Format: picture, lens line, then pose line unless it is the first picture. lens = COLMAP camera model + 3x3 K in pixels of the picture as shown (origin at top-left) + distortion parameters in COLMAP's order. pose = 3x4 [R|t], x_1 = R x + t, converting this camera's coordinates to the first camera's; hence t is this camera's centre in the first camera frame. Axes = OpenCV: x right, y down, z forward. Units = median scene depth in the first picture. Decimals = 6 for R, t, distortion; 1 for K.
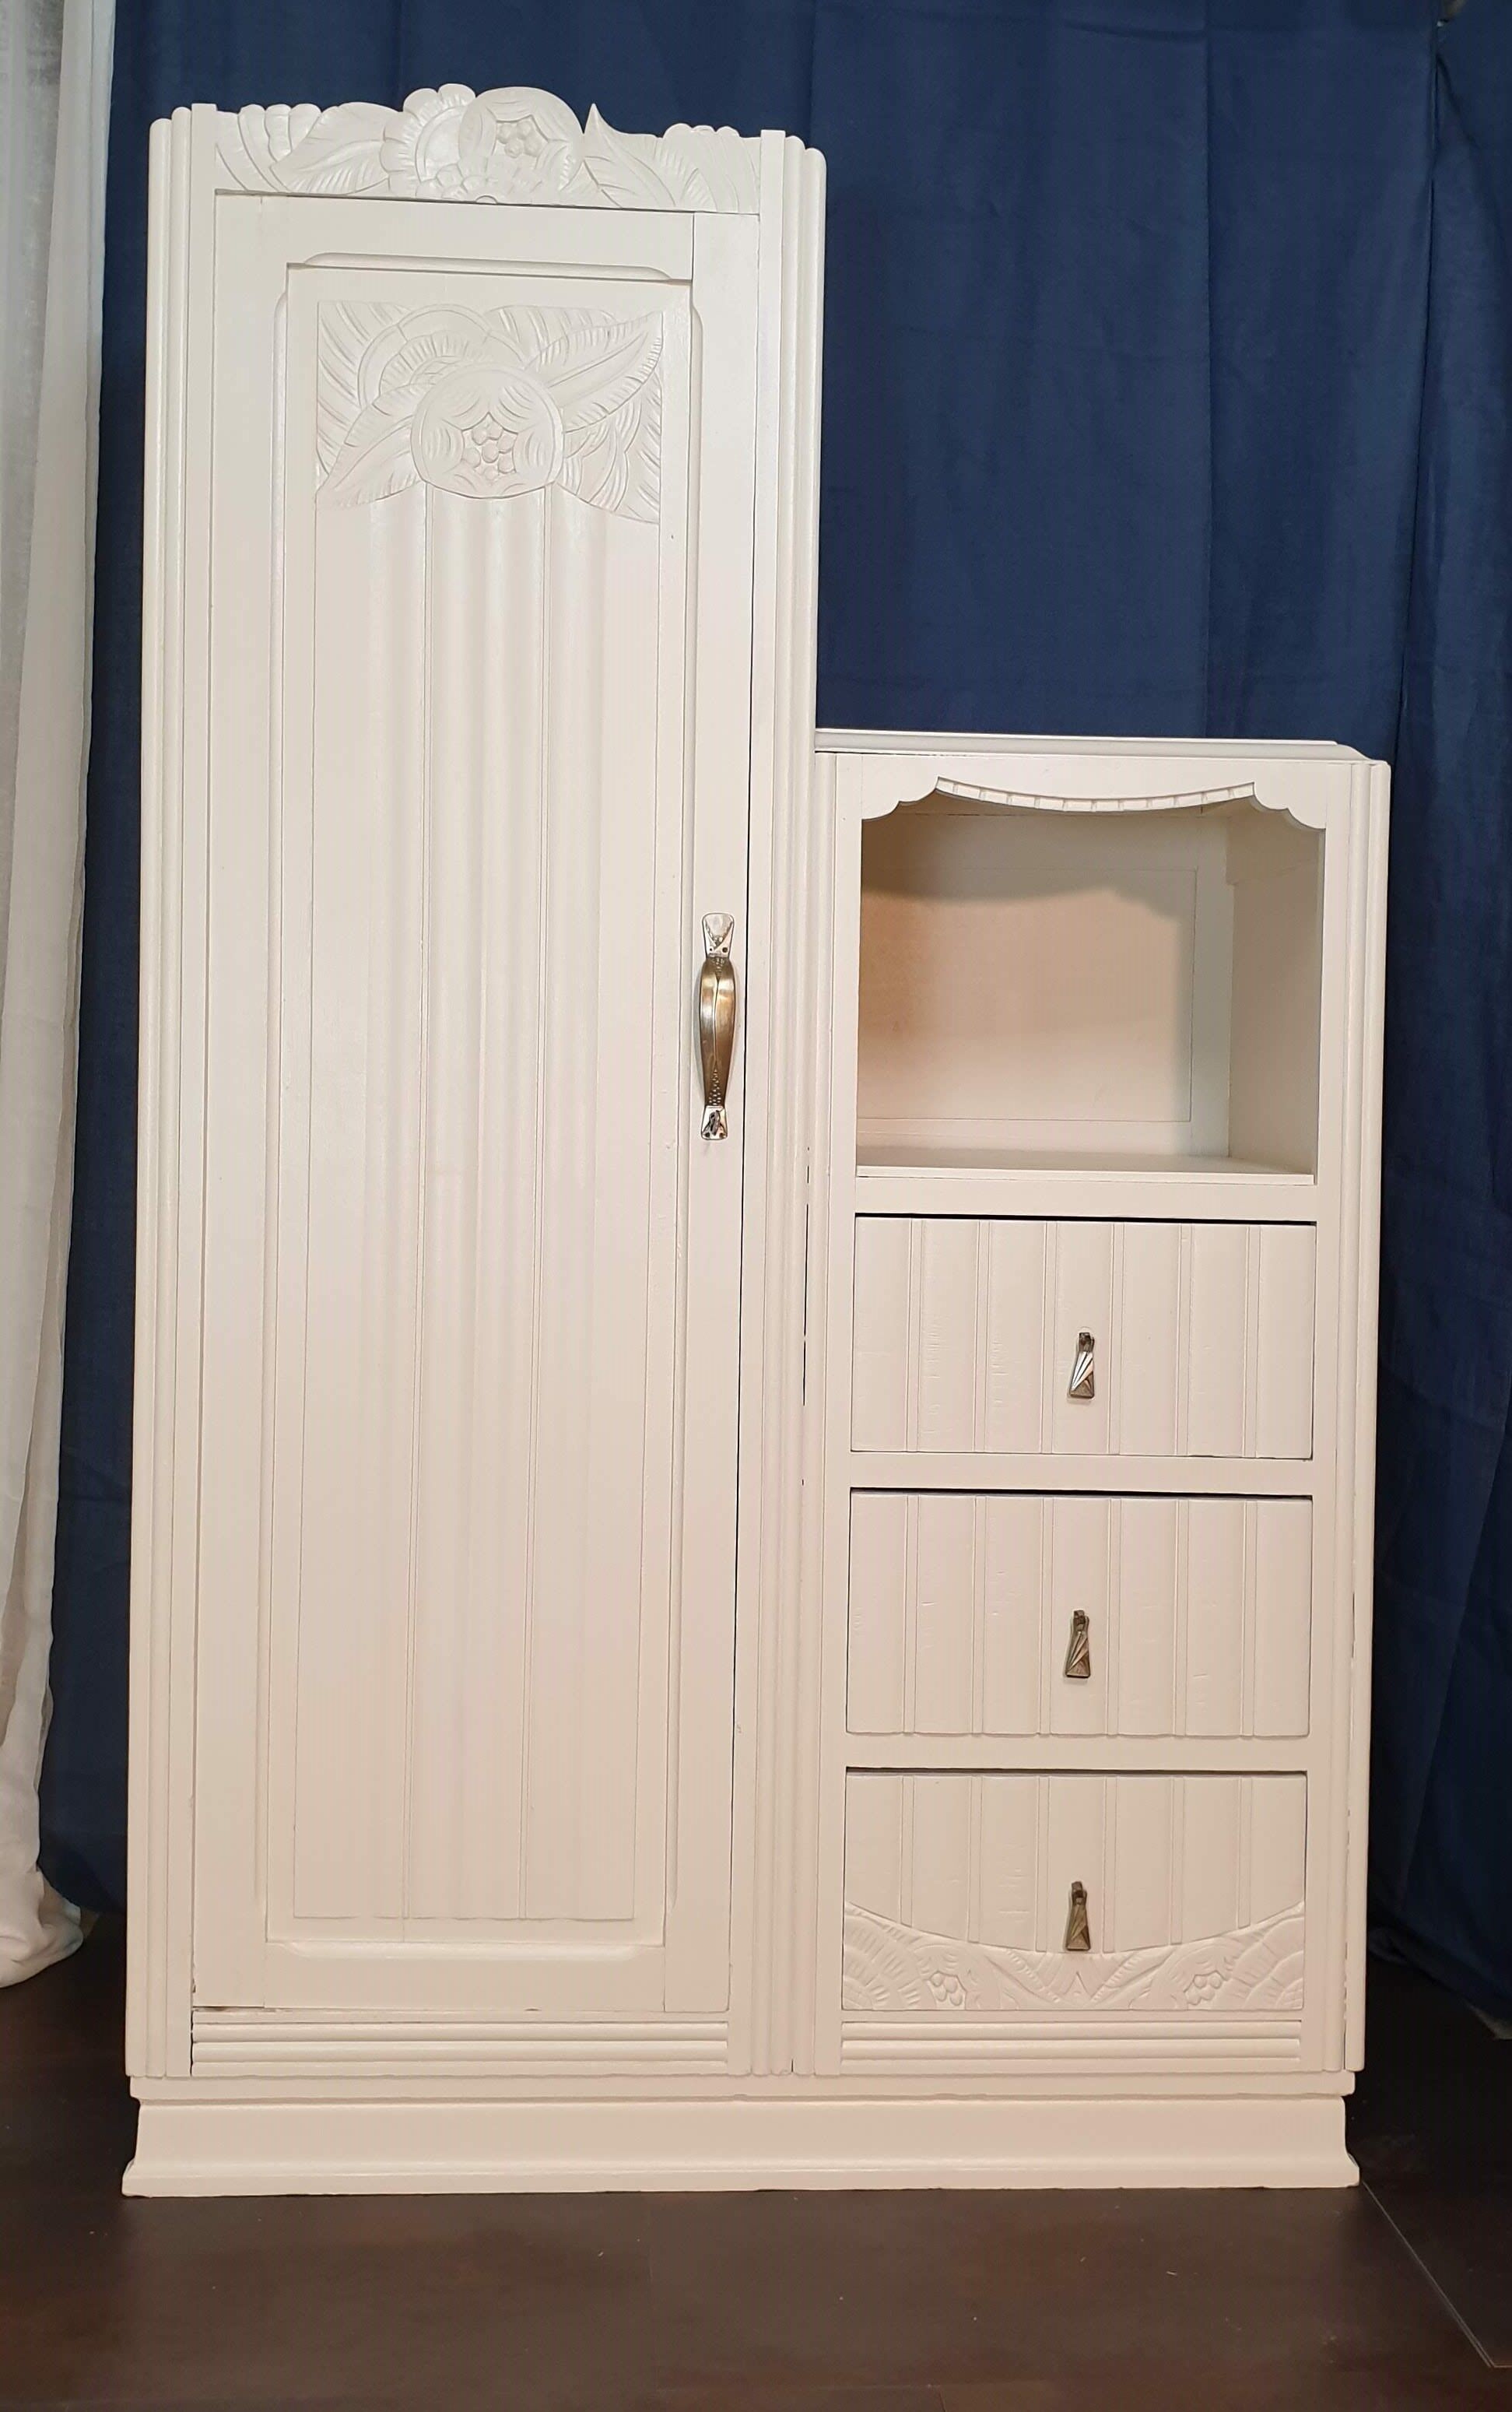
lens RADIAL K [[2511.9, 0, 763.9], [0, 2511.9, 1176.0], [0, 0, 1]] dist [0.021808, 0.000000]
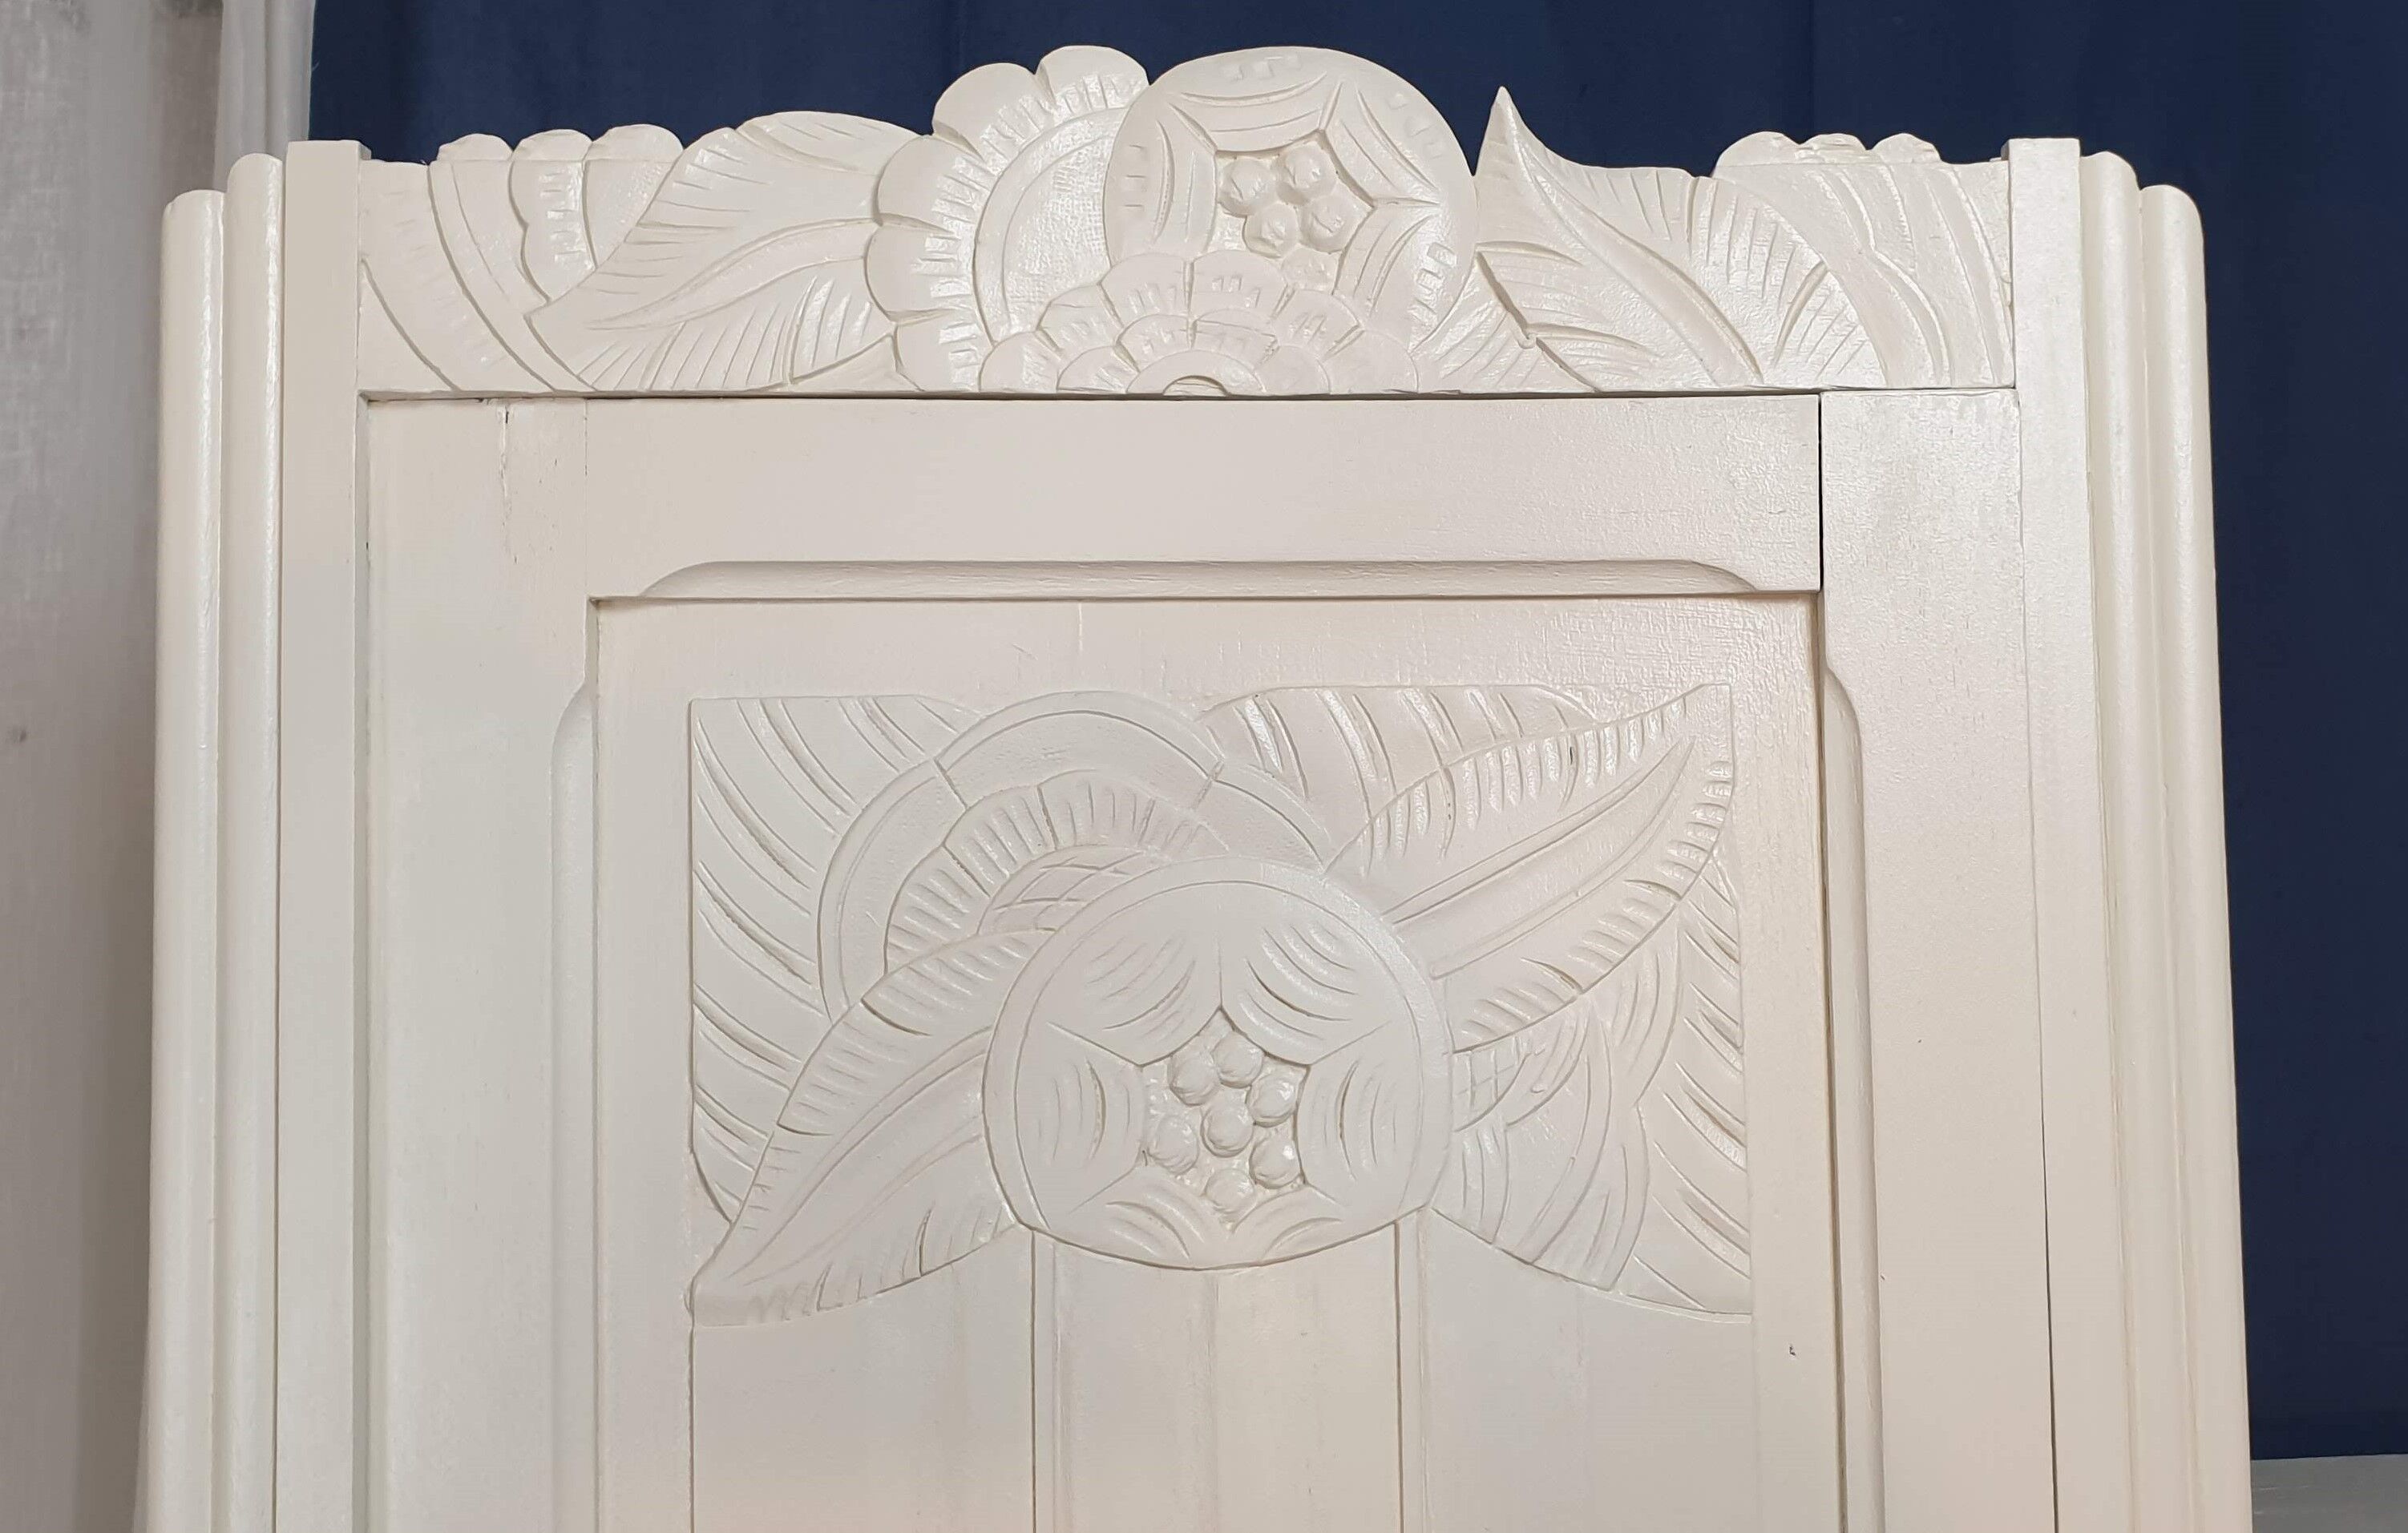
lens RADIAL K [[2459.8, 0, 1353.8], [0, 2459.8, 766.6], [0, 0, 1]] dist [0.096452, 0.000000]
pose [[0.999209, -0.039752, -0.000602, -0.087919], [0.039579, 0.996075, -0.079171, -0.300404], [0.003747, 0.079085, 0.996861, 0.657804]]
